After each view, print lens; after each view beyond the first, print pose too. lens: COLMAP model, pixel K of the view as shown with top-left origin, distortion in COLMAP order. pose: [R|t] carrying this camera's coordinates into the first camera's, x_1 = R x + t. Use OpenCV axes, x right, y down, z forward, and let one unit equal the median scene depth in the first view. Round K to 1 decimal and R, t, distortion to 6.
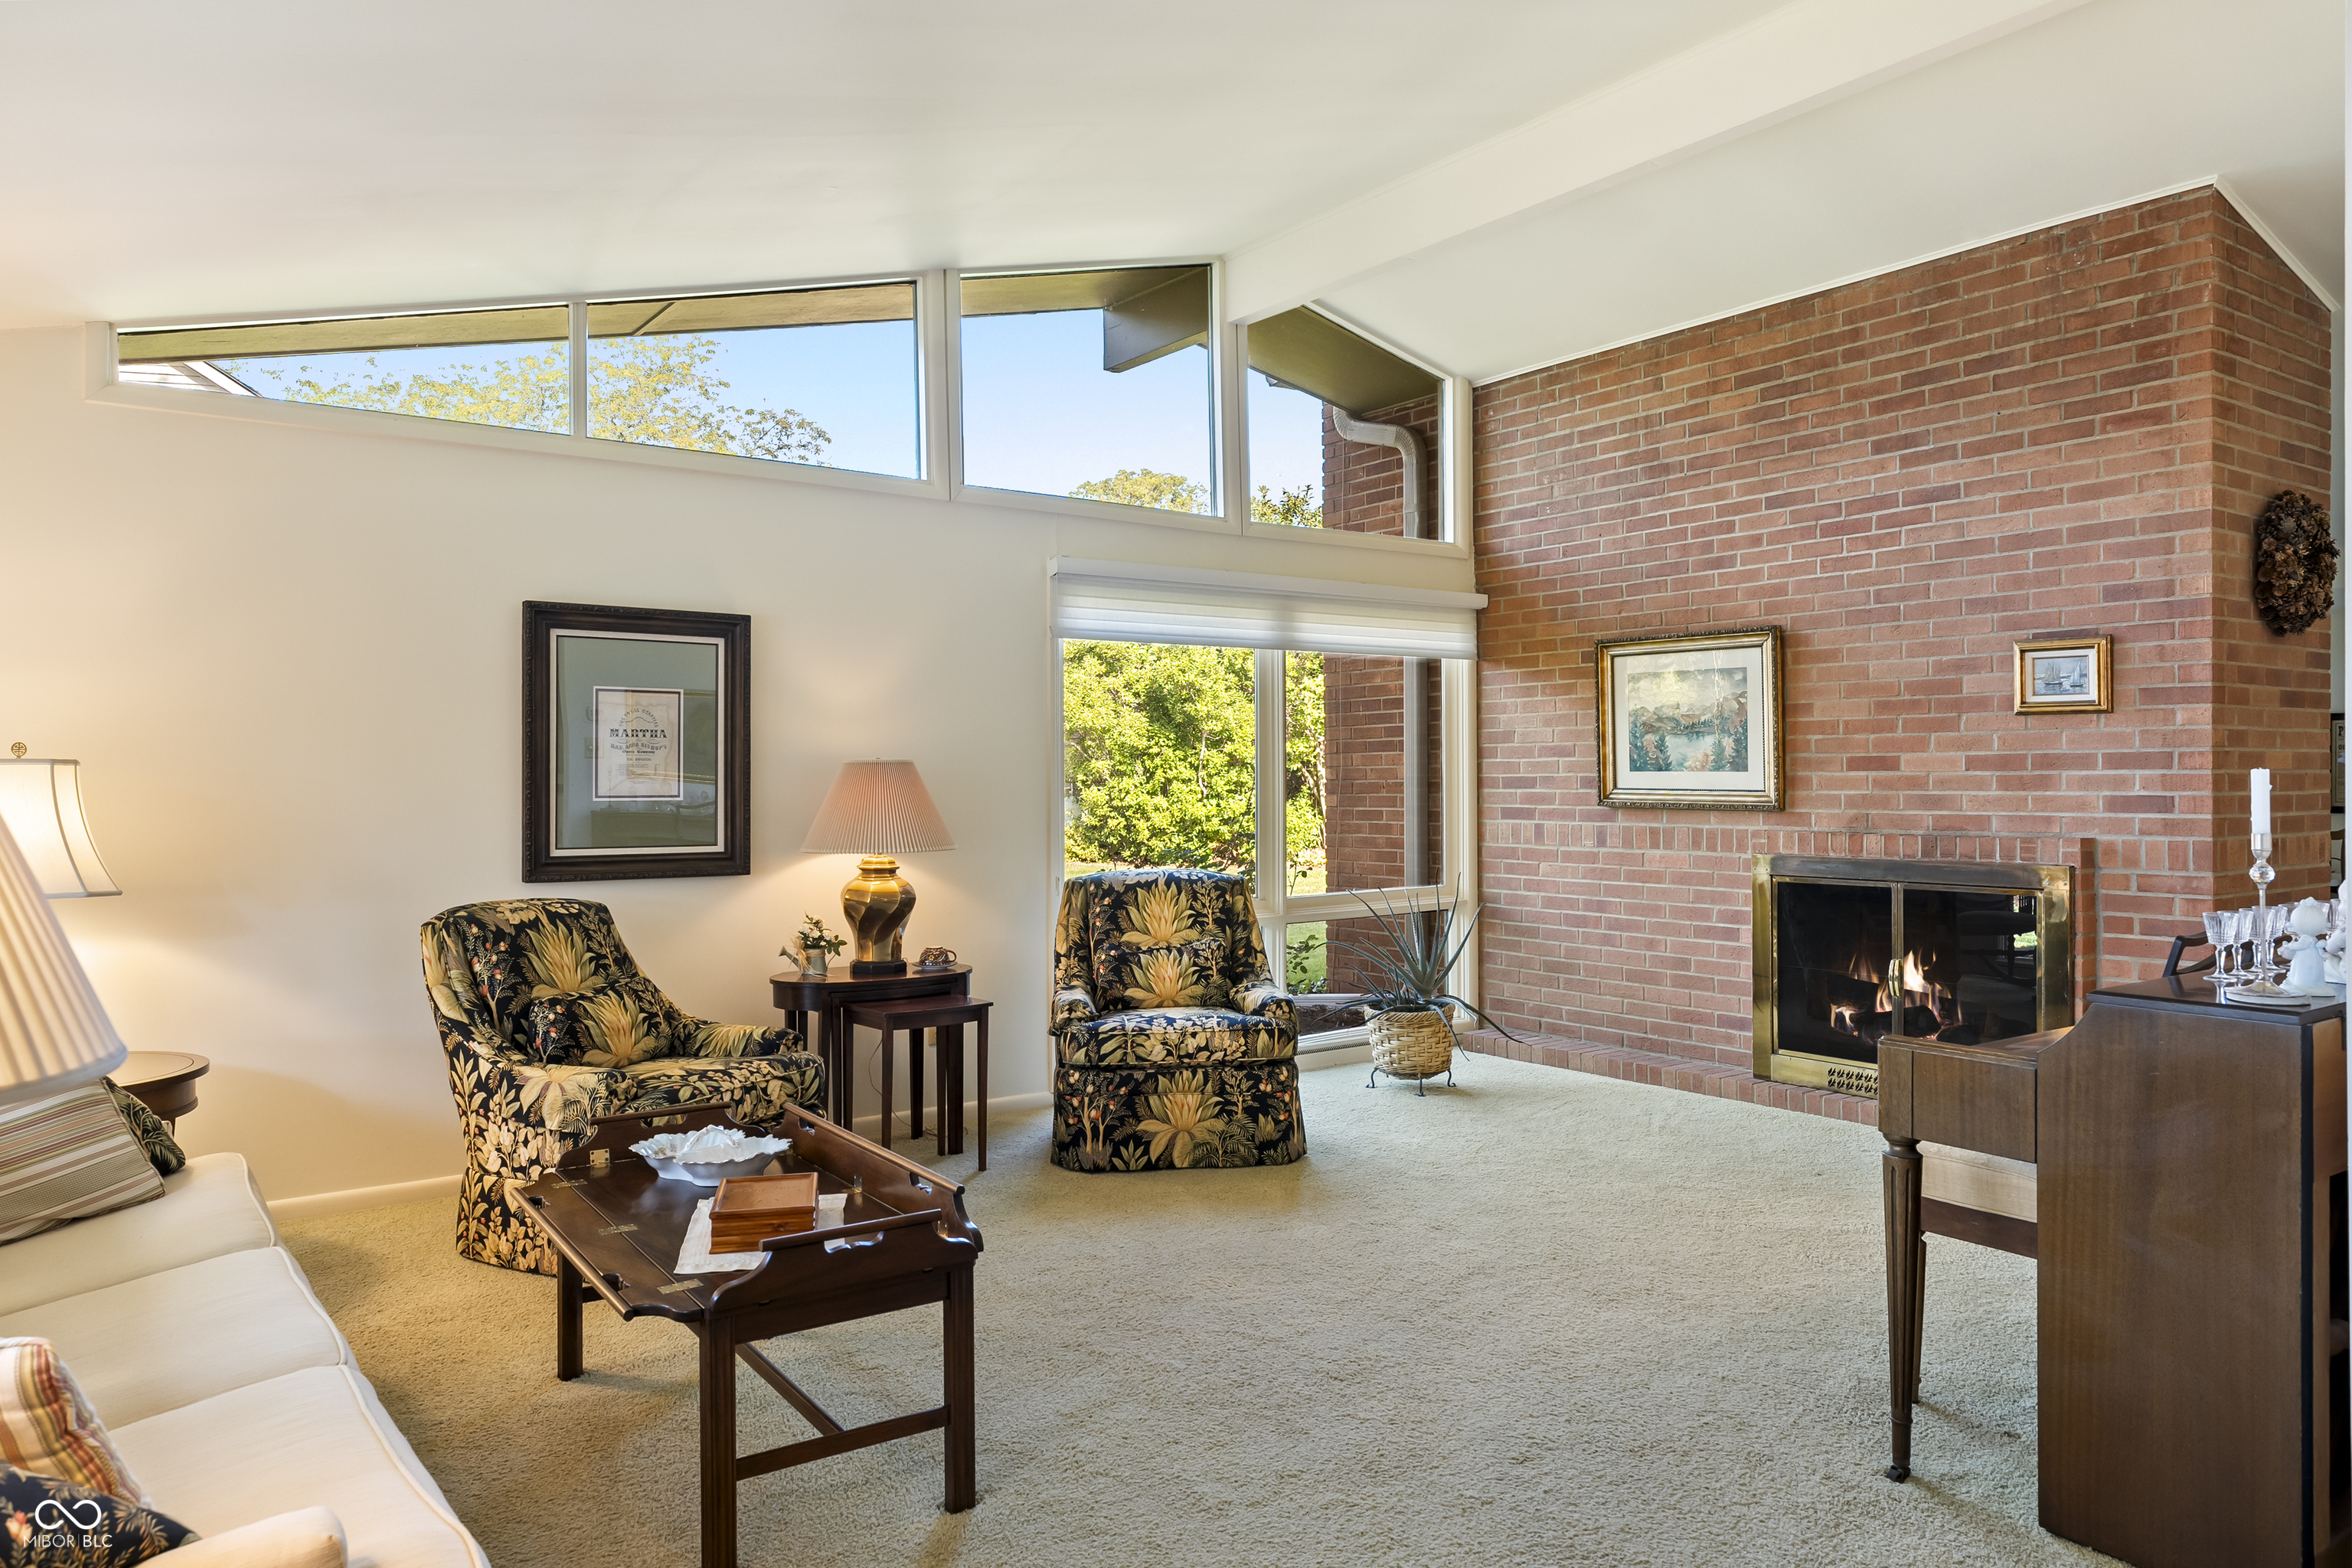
lens RADIAL K [[1570.5, 0, 1170.9], [0, 1570.5, 775.5], [0, 0, 1]] dist [0.007906, 0.003169]
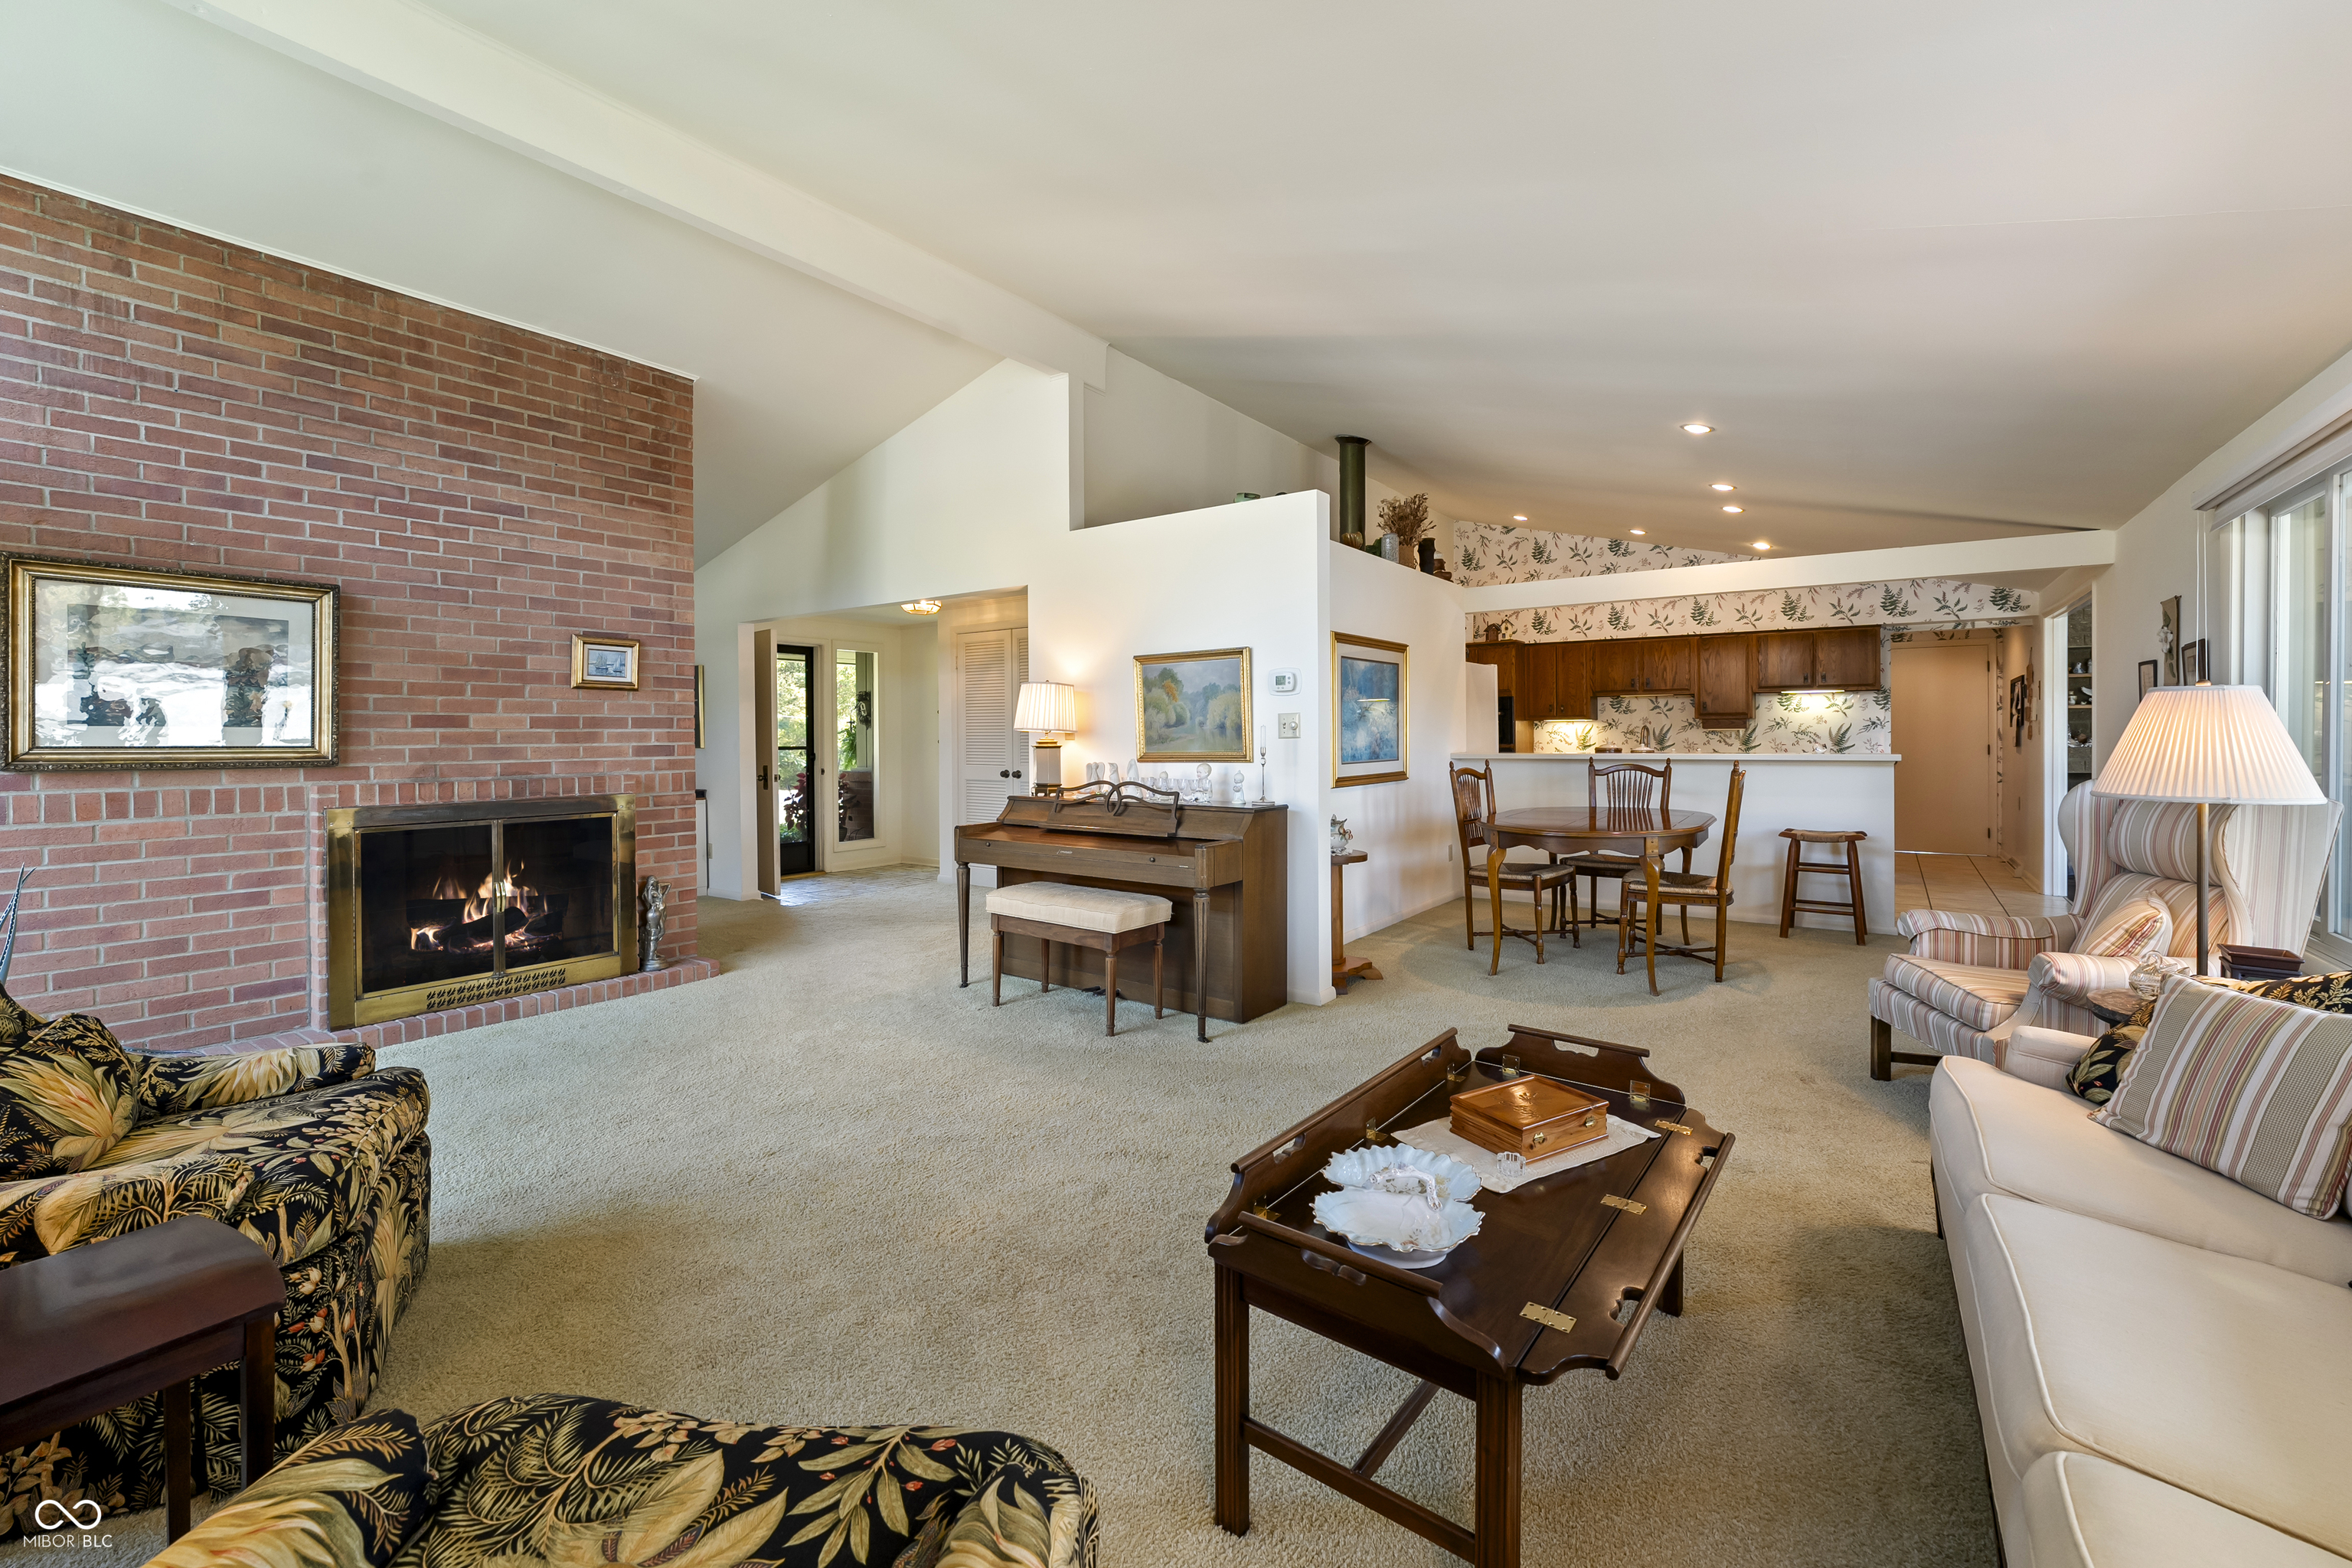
lens RADIAL K [[957.4, 0, 1174.5], [0, 957.4, 737.7], [0, 0, 1]] dist [-0.019970, 0.003560]
pose [[-0.308117, 0.004350, 0.951339, -0.441550], [0.006160, 0.999978, -0.002578, 0.010869], [-0.951329, 0.005066, -0.308137, 0.797891]]
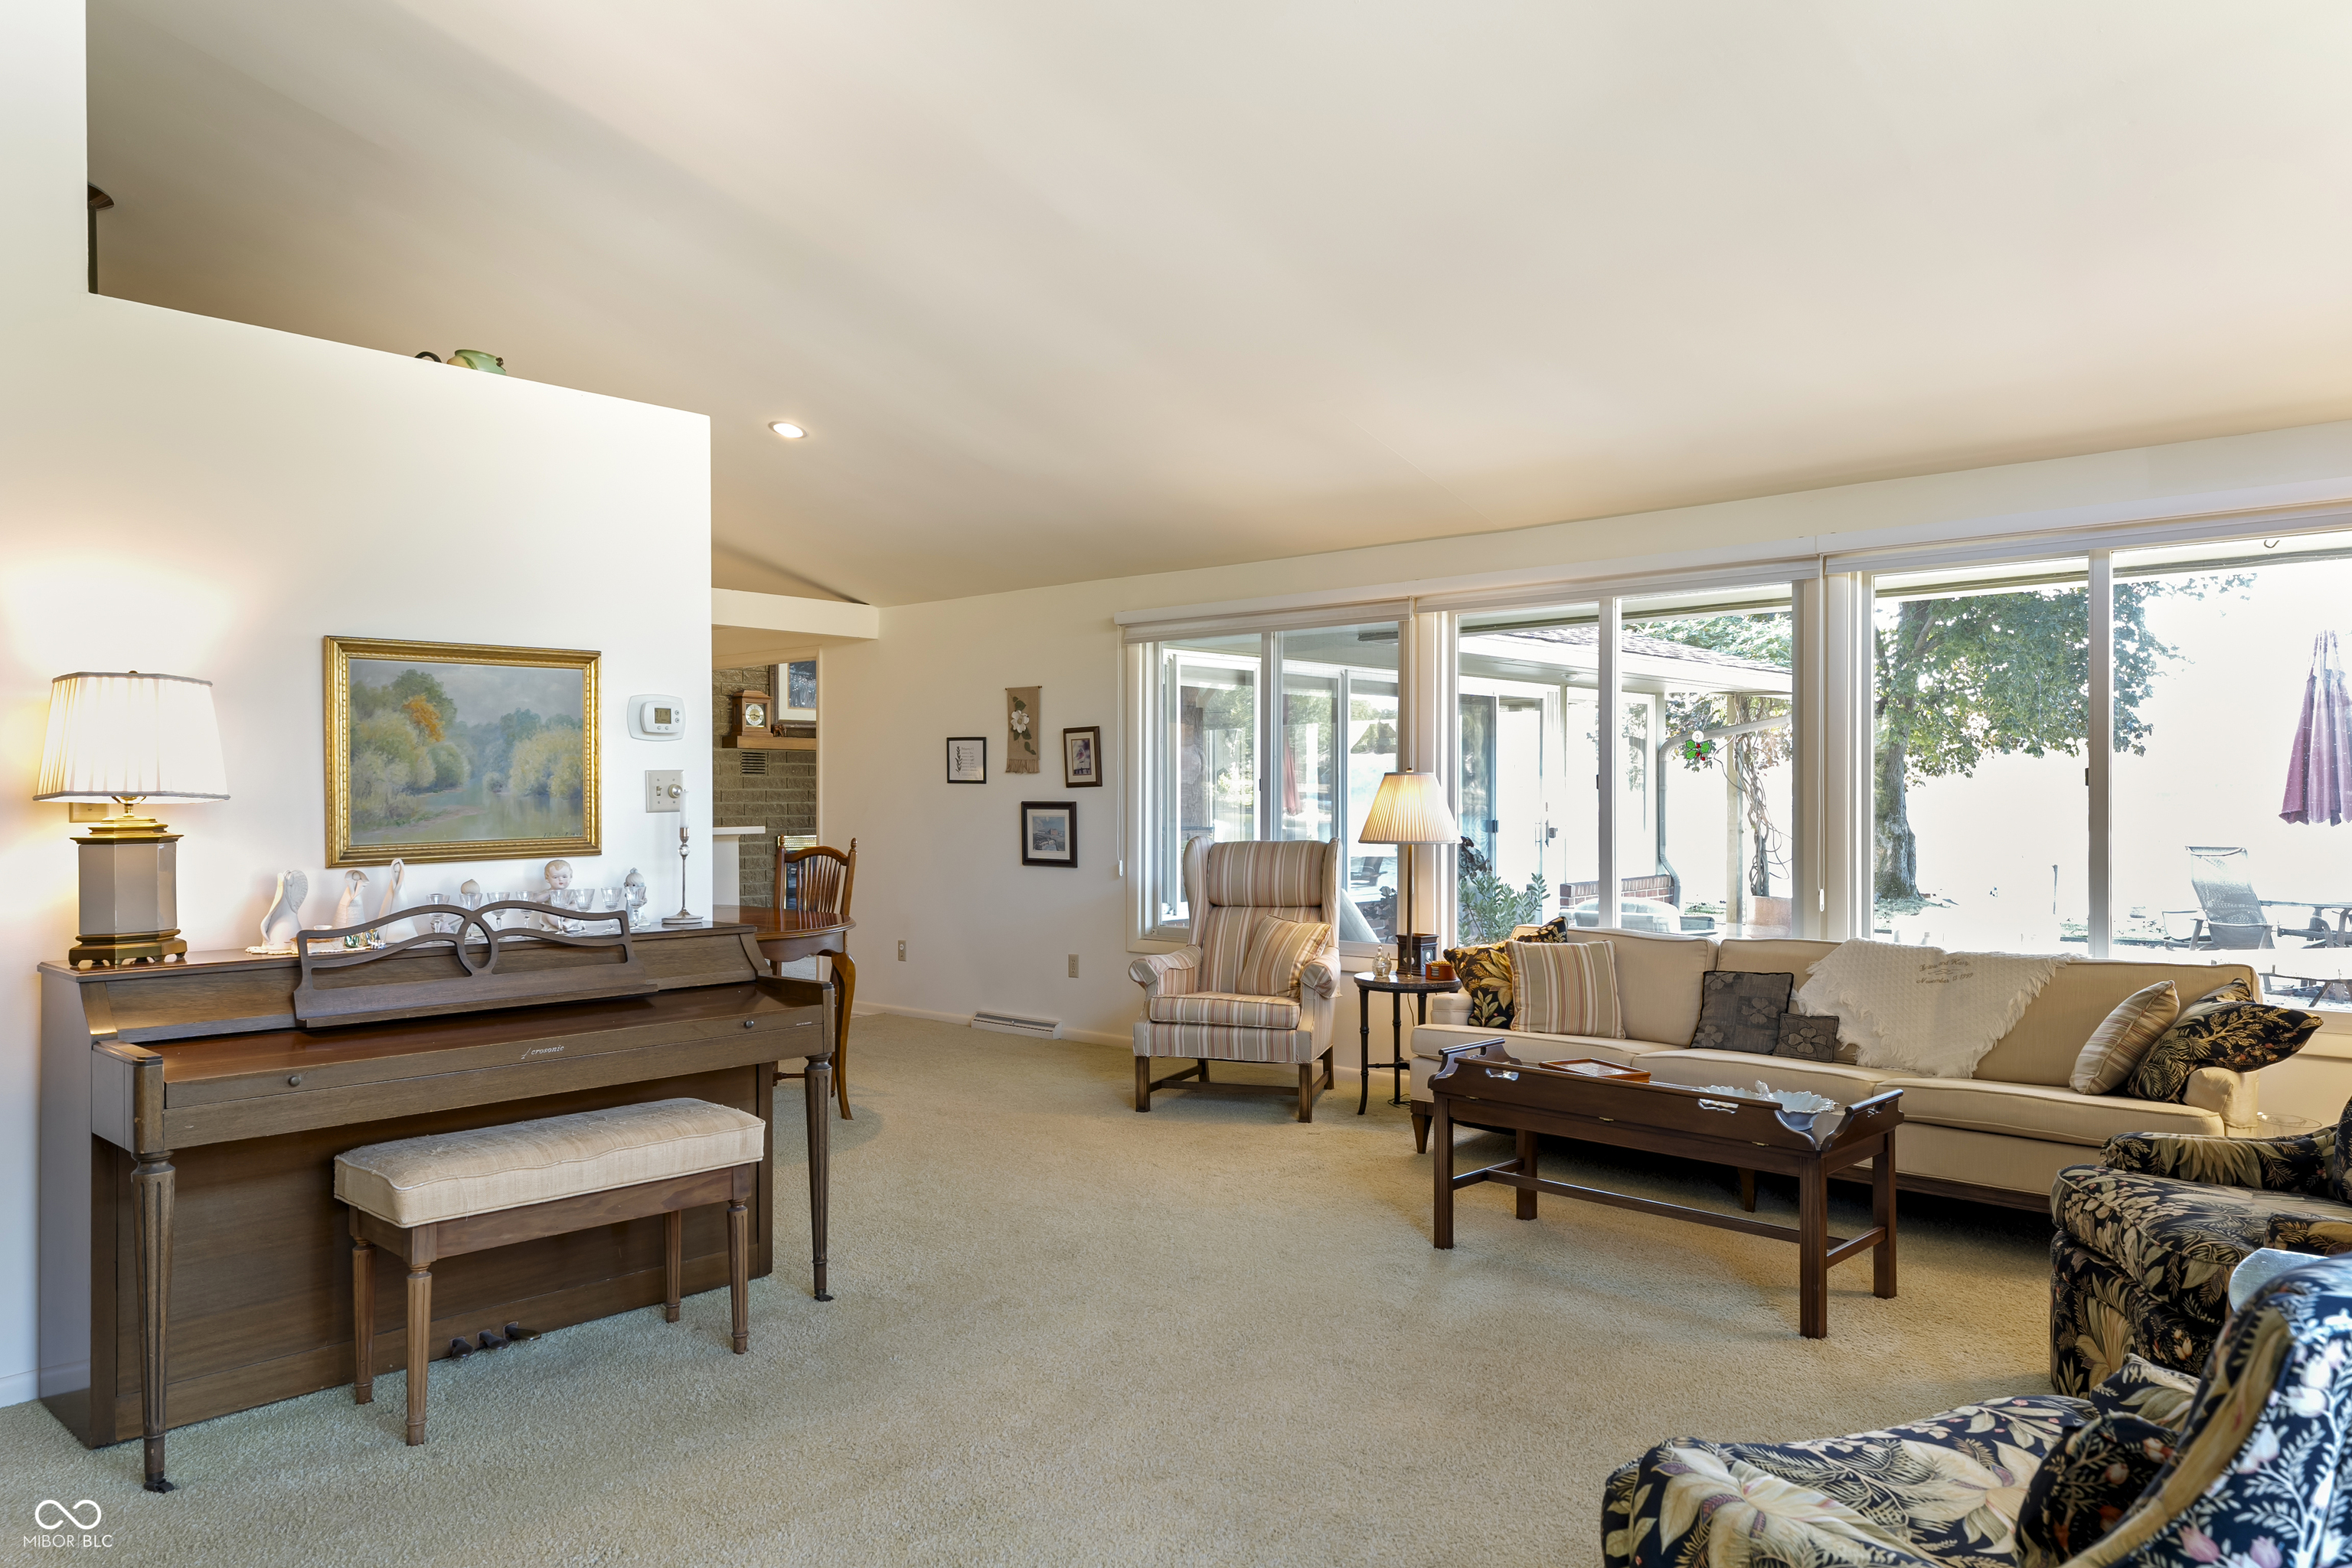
lens RADIAL K [[1570.5, 0, 1171.8], [0, 1570.5, 804.9], [0, 0, 1]] dist [0.007906, 0.003169]
pose [[-0.979659, 0.010744, -0.200382, 0.215543], [0.009430, 0.999927, 0.007508, 0.002576], [0.200448, 0.005466, -0.979689, 1.303194]]
